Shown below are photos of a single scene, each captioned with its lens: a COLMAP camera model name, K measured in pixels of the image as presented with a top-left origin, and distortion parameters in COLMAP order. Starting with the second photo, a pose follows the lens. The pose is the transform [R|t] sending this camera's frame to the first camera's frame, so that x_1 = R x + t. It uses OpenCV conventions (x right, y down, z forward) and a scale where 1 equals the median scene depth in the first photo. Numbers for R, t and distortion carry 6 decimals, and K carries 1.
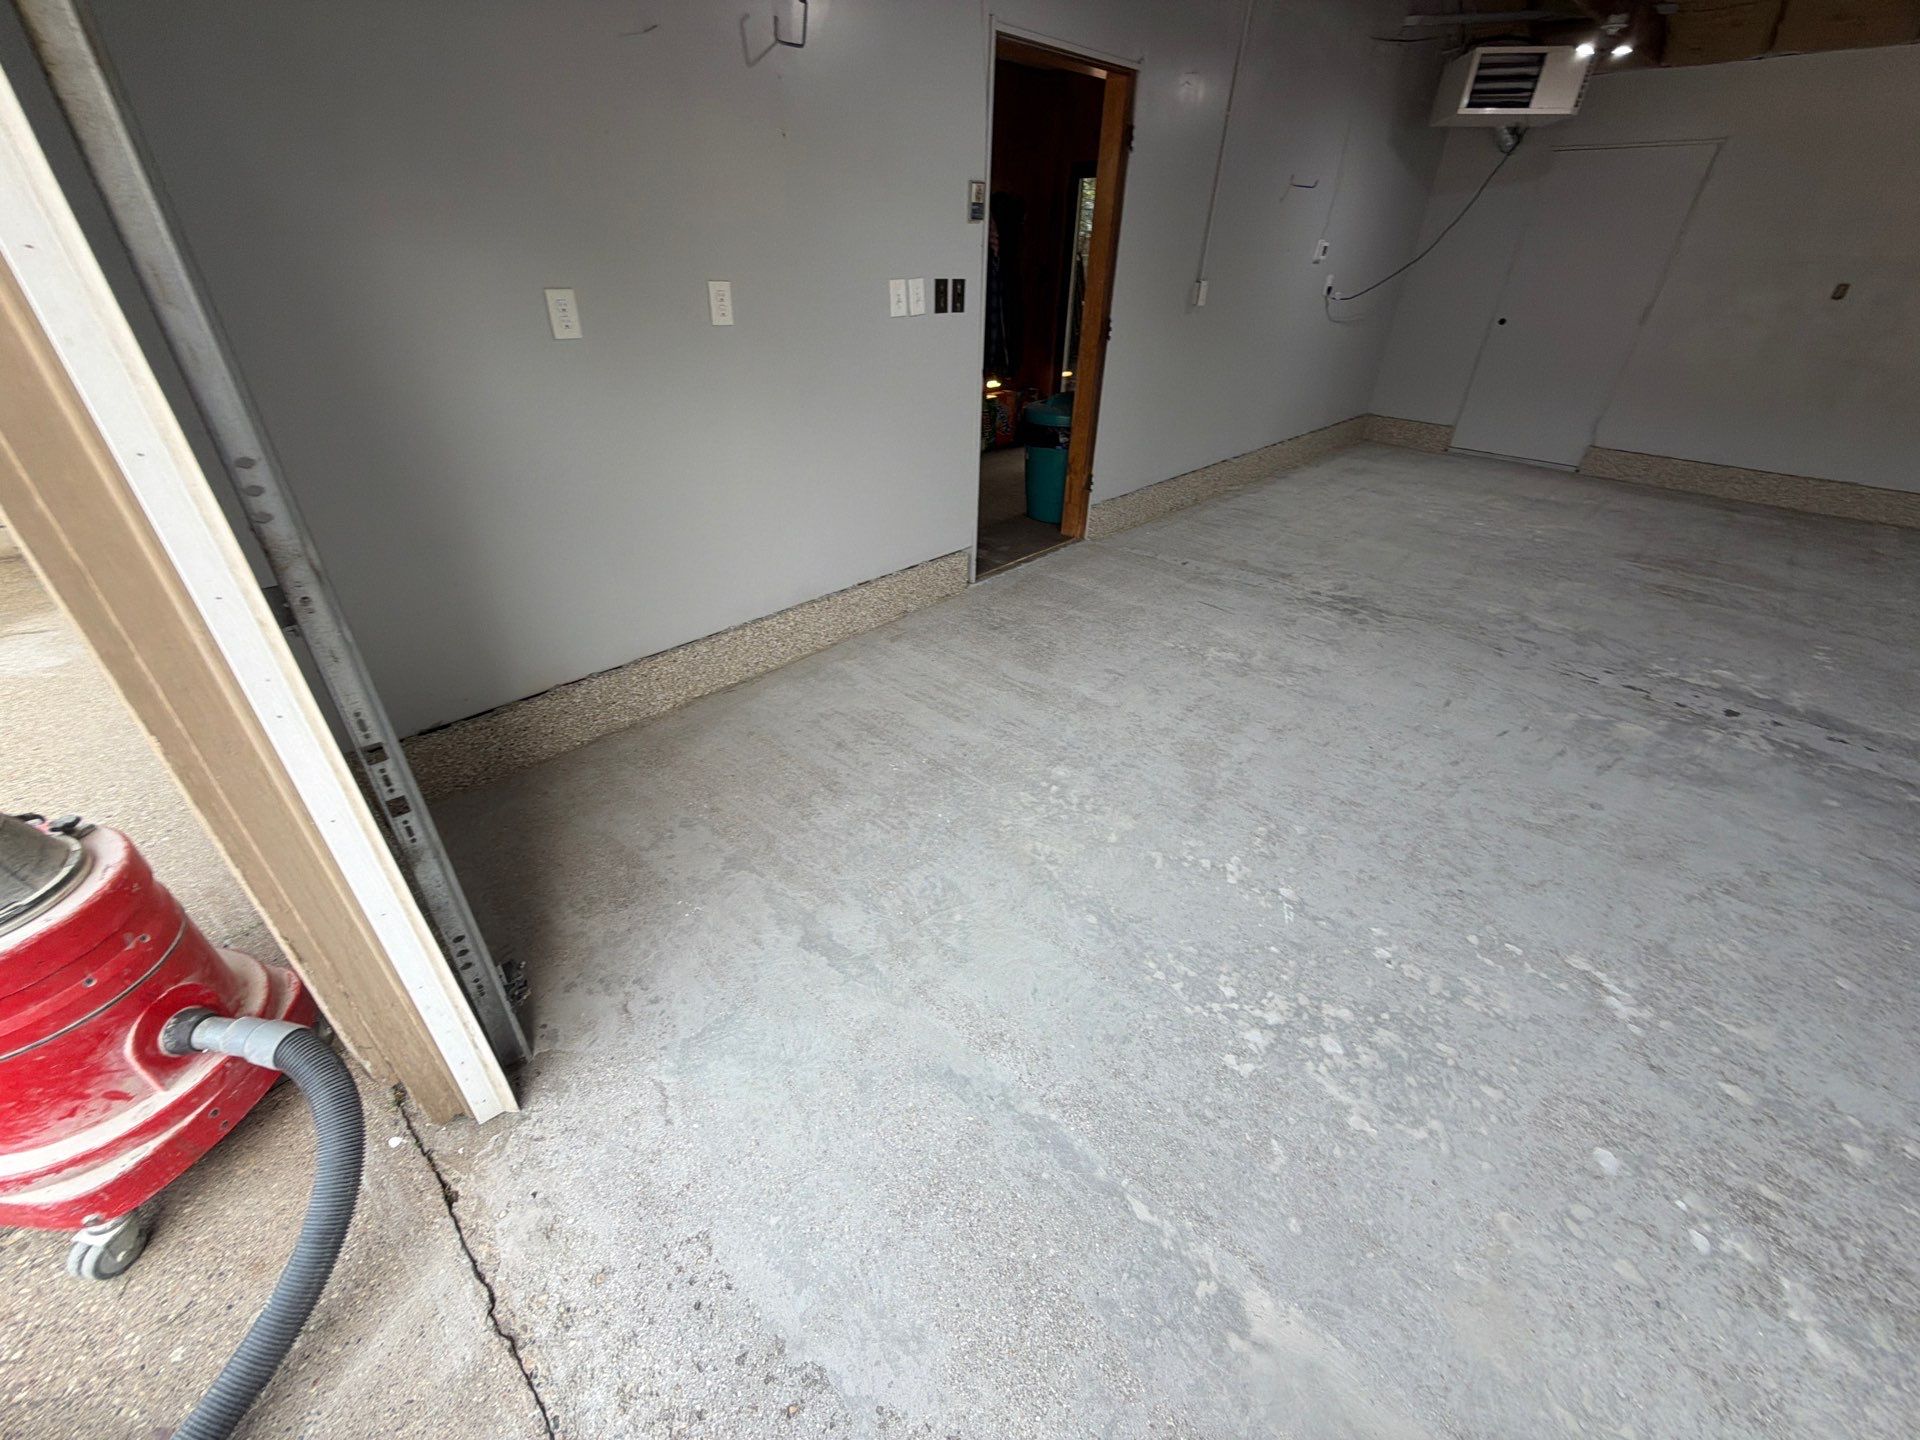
lens RADIAL K [[763.7, 0, 962.3], [0, 763.7, 719.9], [0, 0, 1]] dist [0.001108, -0.000208]
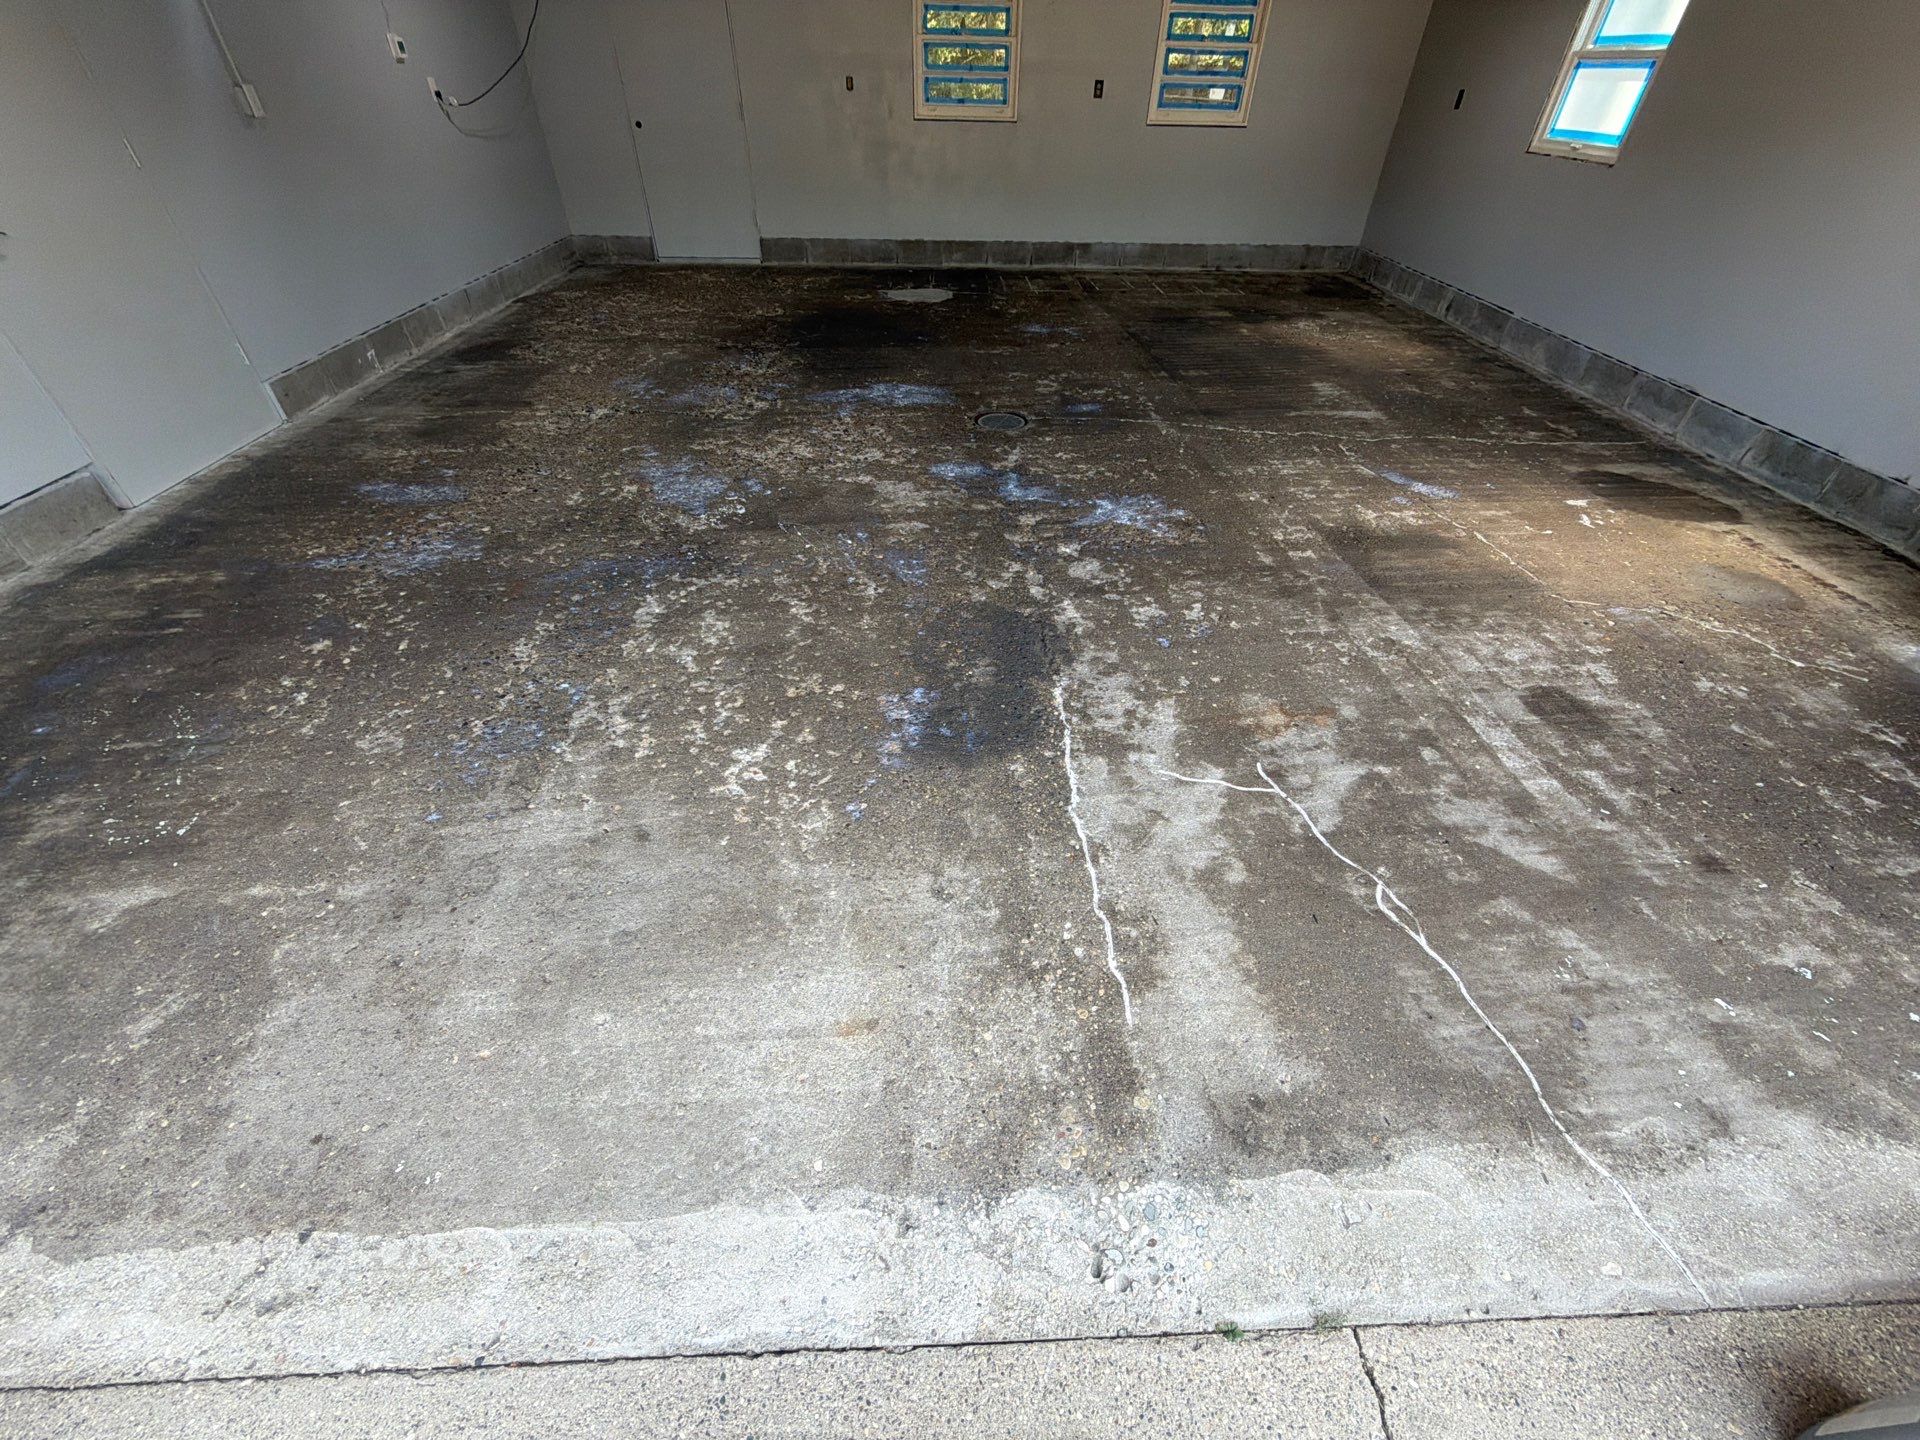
lens RADIAL K [[763.7, 0, 959.5], [0, 763.7, 721.7], [0, 0, 1]] dist [0.001108, -0.000208]
pose [[0.697230, -0.473960, 0.537803, 0.107425], [0.379306, 0.880527, 0.284250, 0.156554], [-0.608274, 0.005805, 0.793706, -0.223546]]
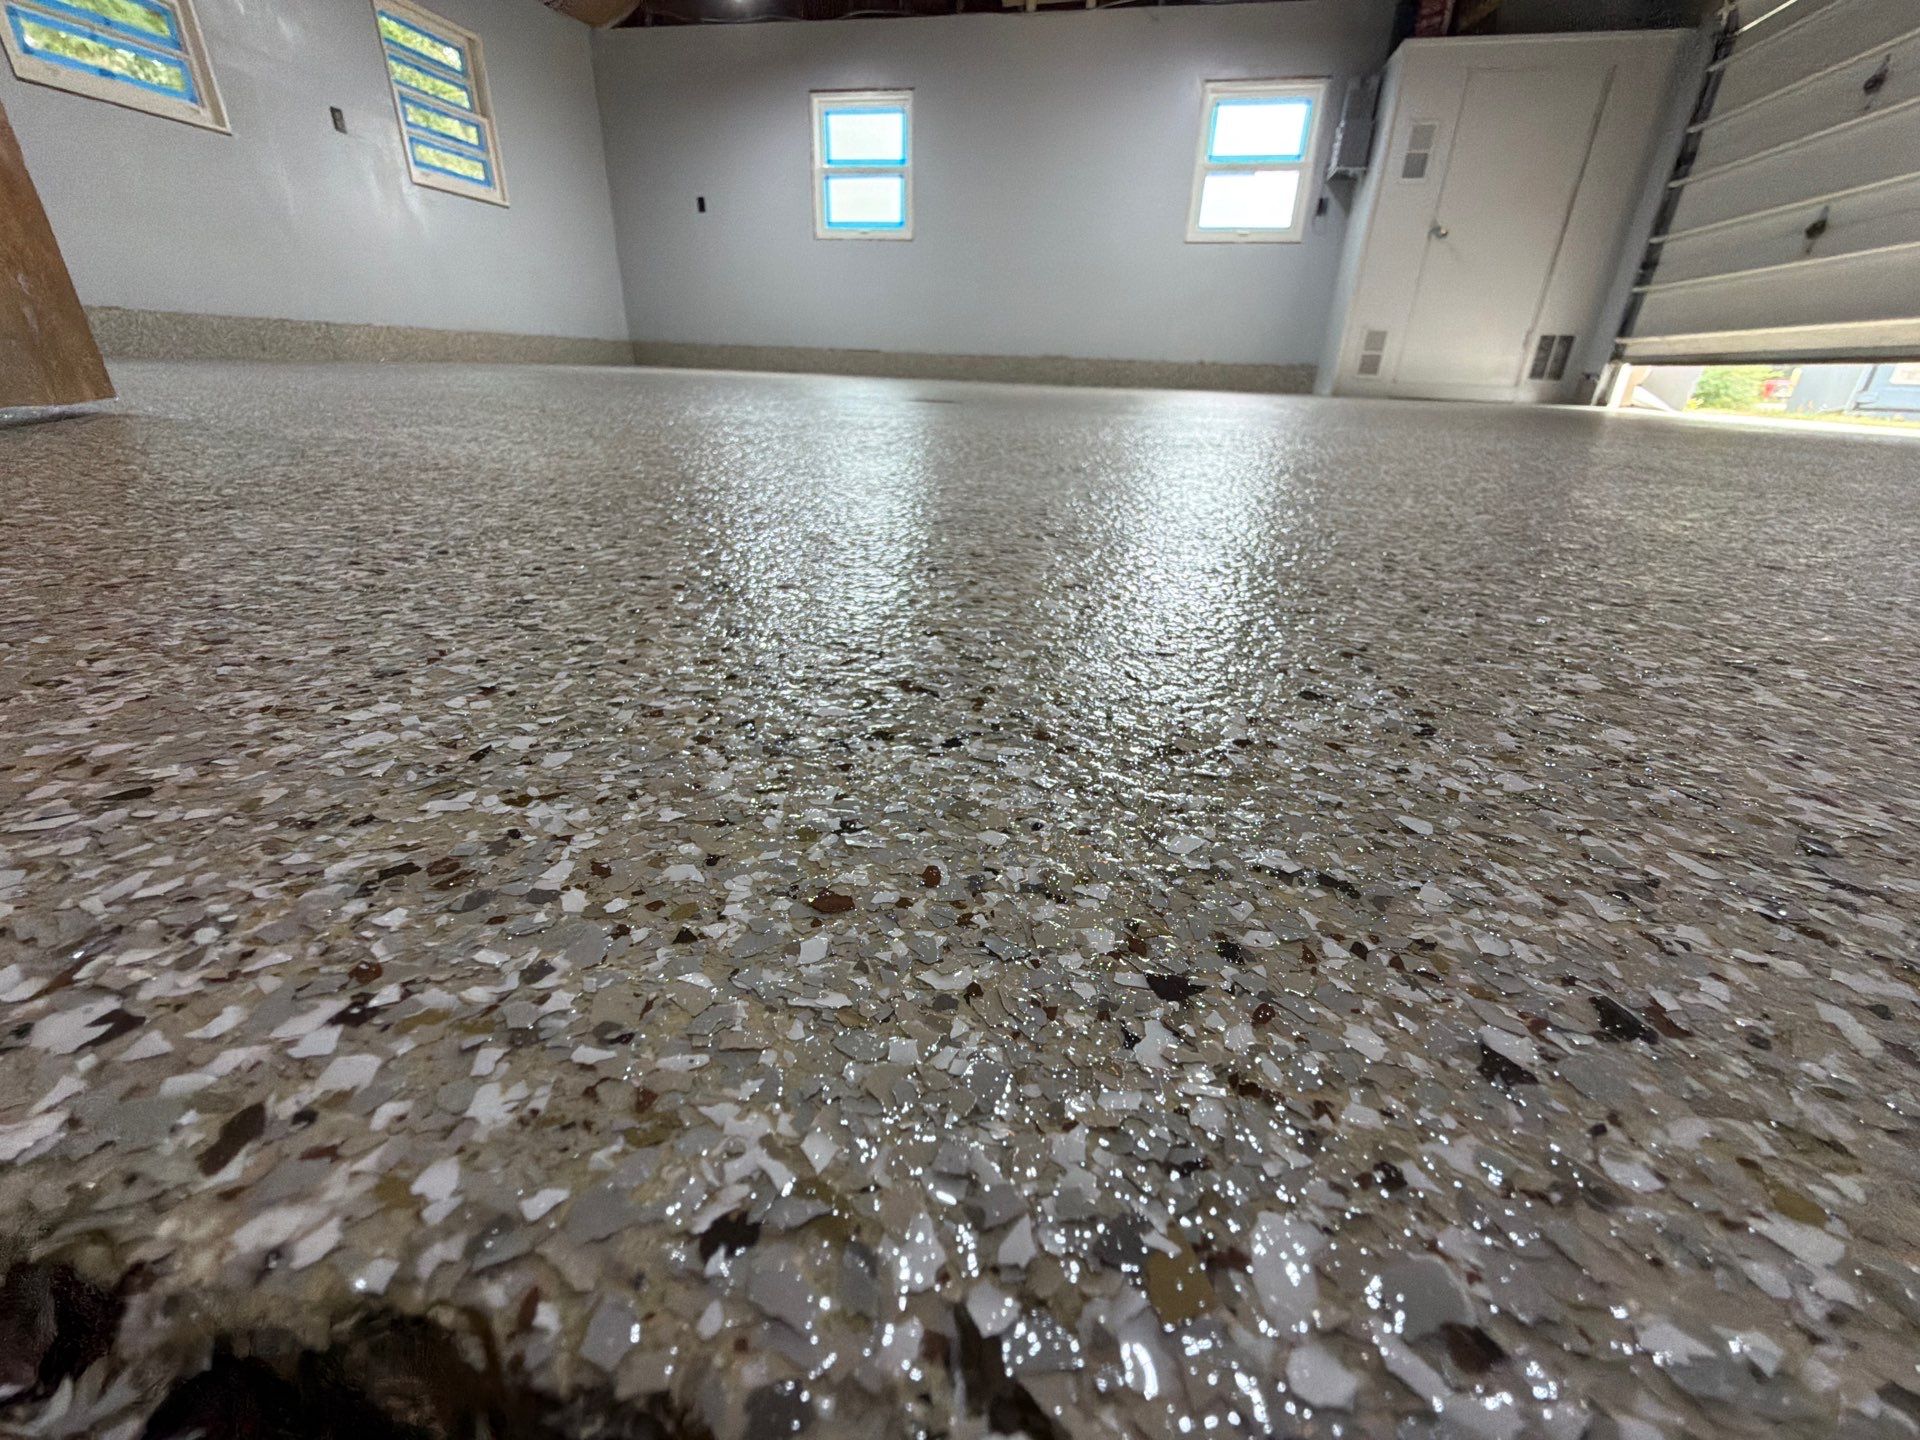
lens RADIAL K [[764.2, 0, 961.4], [0, 764.2, 718.8], [0, 0, 1]] dist [0.002341, -0.000666]
pose [[-0.524381, -0.390800, 0.756505, 0.108615], [0.417428, 0.656382, 0.628423, -0.307048], [-0.742144, 0.645320, -0.181064, 1.355537]]
